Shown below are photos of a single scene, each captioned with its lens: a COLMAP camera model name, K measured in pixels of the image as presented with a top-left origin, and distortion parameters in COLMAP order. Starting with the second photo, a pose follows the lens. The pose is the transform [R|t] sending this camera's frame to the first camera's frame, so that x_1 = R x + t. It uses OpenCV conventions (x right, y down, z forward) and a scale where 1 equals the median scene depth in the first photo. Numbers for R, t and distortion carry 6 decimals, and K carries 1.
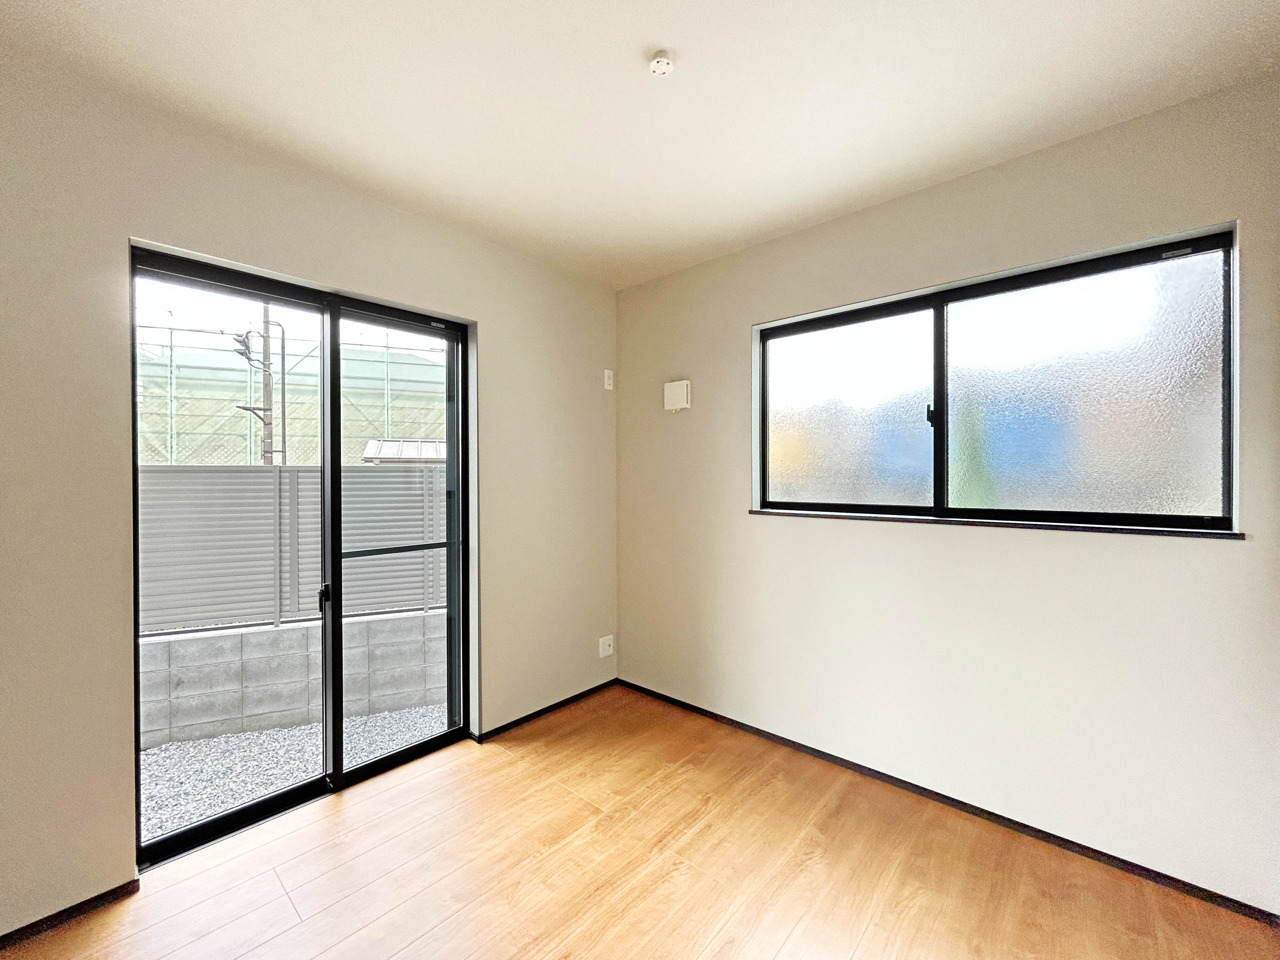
lens RADIAL K [[515.5, 0, 623.3], [0, 515.5, 493.7], [0, 0, 1]] dist [0.000294, 0.000276]
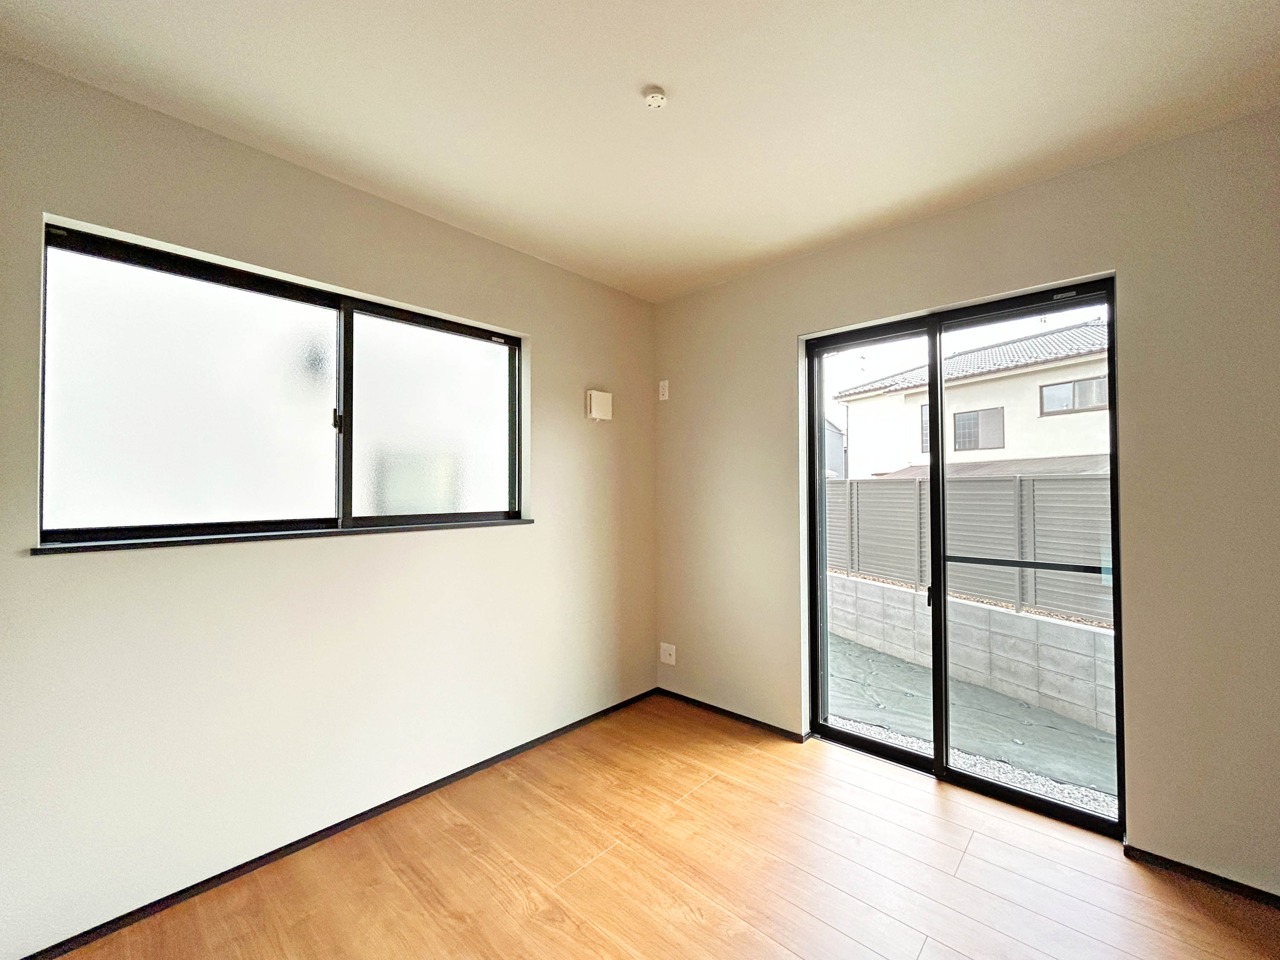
lens RADIAL K [[514.4, 0, 637.4], [0, 514.4, 477.7], [0, 0, 1]] dist [-0.003625, -0.000416]
pose [[0.007482, 0.009621, -0.999926, 0.442195], [-0.009021, 0.999914, 0.009553, -0.045762], [0.999931, 0.008949, 0.007568, 0.323209]]
